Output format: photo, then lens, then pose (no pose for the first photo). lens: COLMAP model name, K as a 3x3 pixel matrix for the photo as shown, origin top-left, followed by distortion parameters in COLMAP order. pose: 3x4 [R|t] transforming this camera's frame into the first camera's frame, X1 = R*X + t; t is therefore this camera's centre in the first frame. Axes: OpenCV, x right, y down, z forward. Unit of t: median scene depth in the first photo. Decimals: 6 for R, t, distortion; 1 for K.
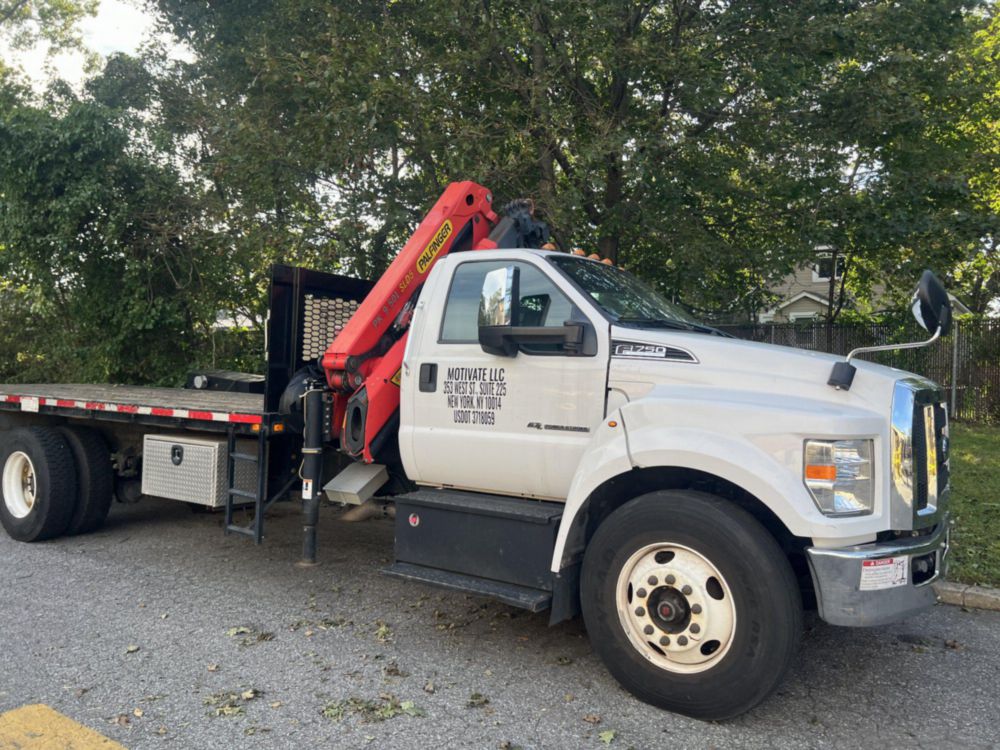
lens RADIAL K [[752.5, 0, 505.9], [0, 752.5, 378.5], [0, 0, 1]] dist [0.049634, -0.059426]
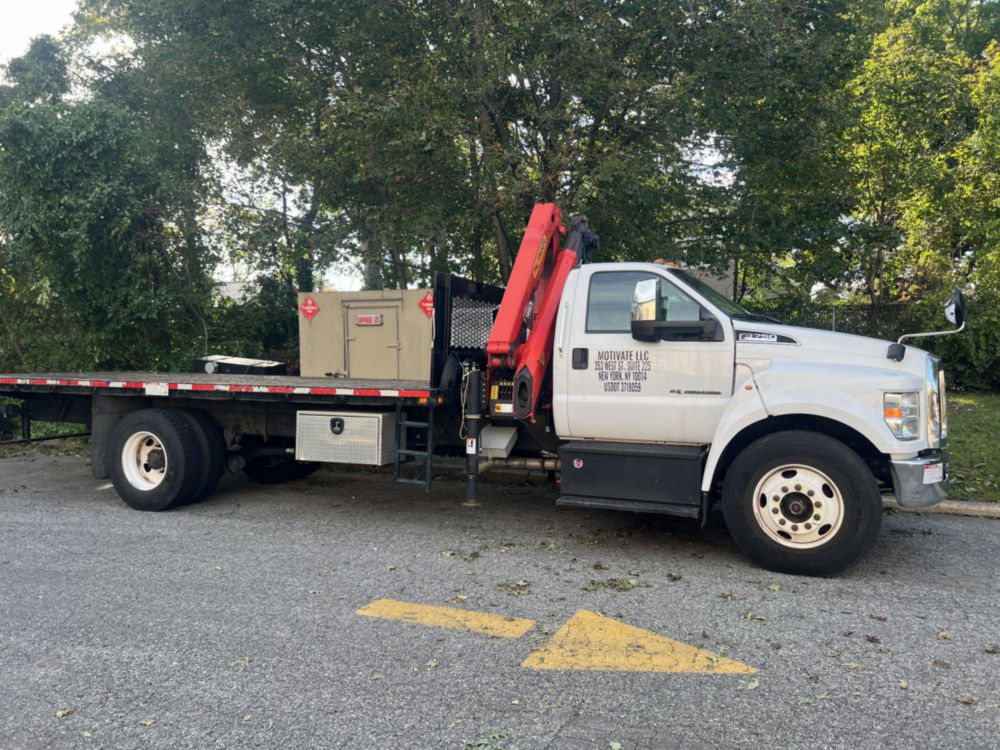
lens RADIAL K [[752.5, 0, 493.1], [0, 752.5, 366.4], [0, 0, 1]] dist [0.049634, -0.059426]
pose [[0.982764, -0.019172, 0.183865, -0.534482], [0.017499, 0.999789, 0.010717, -0.005006], [-0.184032, -0.007315, 0.982893, -0.312963]]
